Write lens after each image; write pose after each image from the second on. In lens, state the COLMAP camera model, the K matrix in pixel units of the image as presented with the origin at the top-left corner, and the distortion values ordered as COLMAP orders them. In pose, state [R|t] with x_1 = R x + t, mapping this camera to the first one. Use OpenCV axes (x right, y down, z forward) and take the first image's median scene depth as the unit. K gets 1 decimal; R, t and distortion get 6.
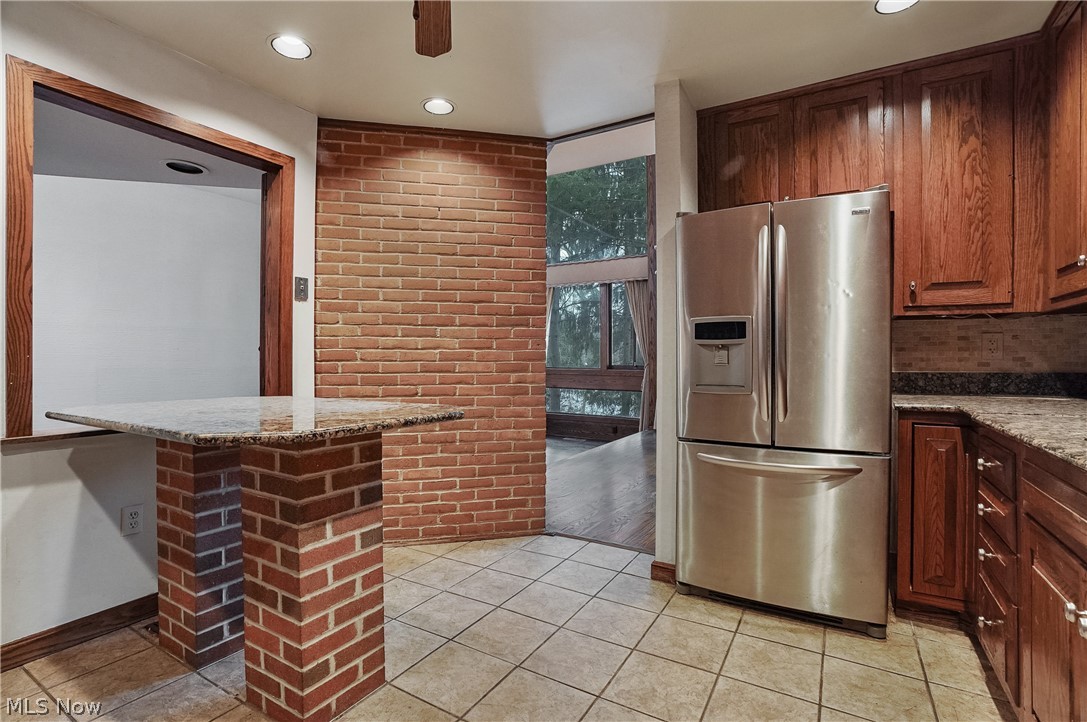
lens RADIAL K [[509.7, 0, 543.7], [0, 509.7, 351.9], [0, 0, 1]] dist [-0.079248, 0.037824]
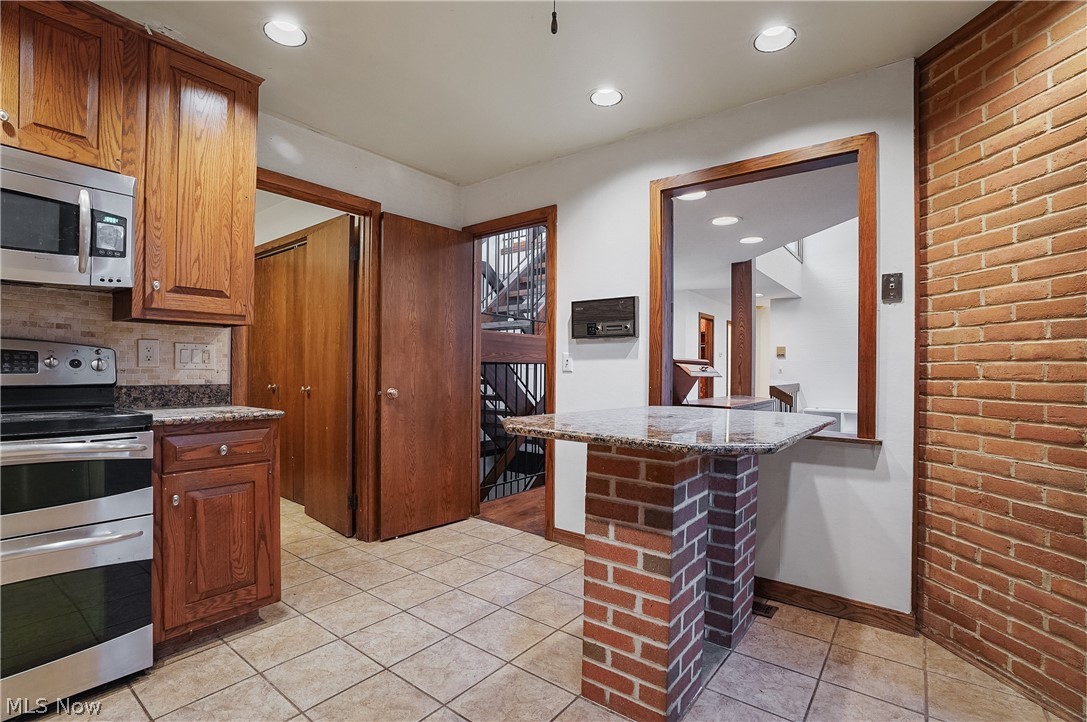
lens RADIAL K [[504.7, 0, 541.2], [0, 504.7, 365.6], [0, 0, 1]] dist [-0.062648, 0.023756]
pose [[-0.120823, -0.010359, -0.992620, 0.338819], [0.000199, 0.999945, -0.010460, 0.006103], [0.992674, -0.001461, -0.120815, 0.504484]]
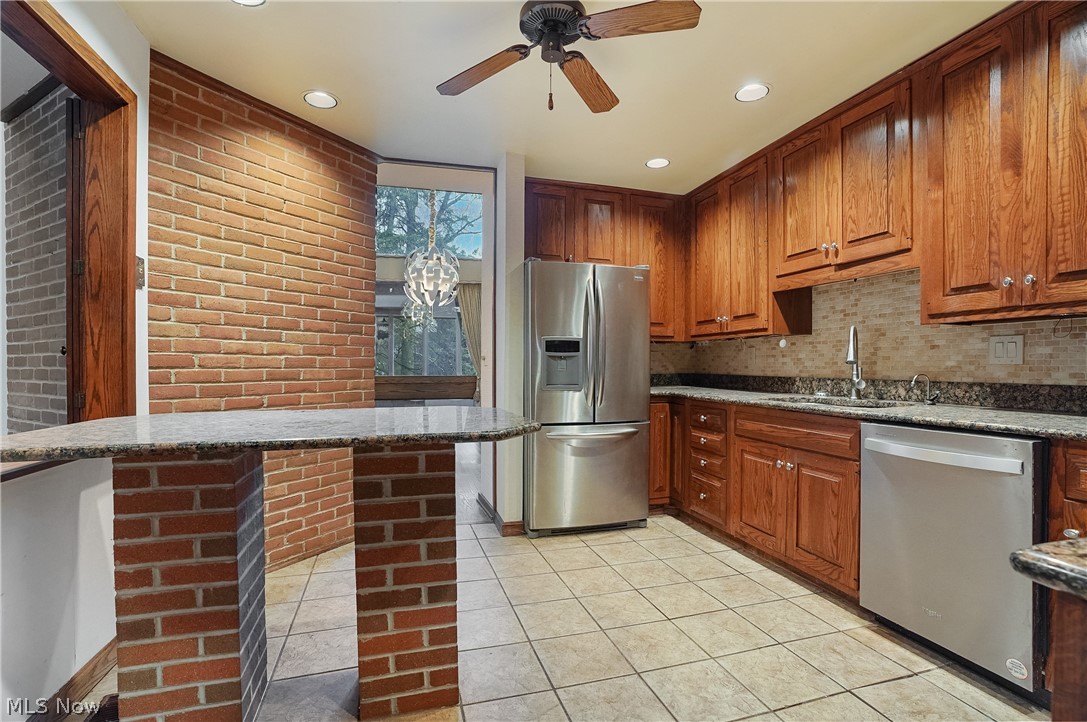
lens RADIAL K [[504.7, 0, 541.2], [0, 504.7, 365.6], [0, 0, 1]] dist [-0.062648, 0.023756]
pose [[0.678373, 0.002045, 0.734714, -0.573944], [-0.010823, 0.999915, 0.007210, 0.002357], [-0.734638, -0.012843, 0.678338, 0.050189]]
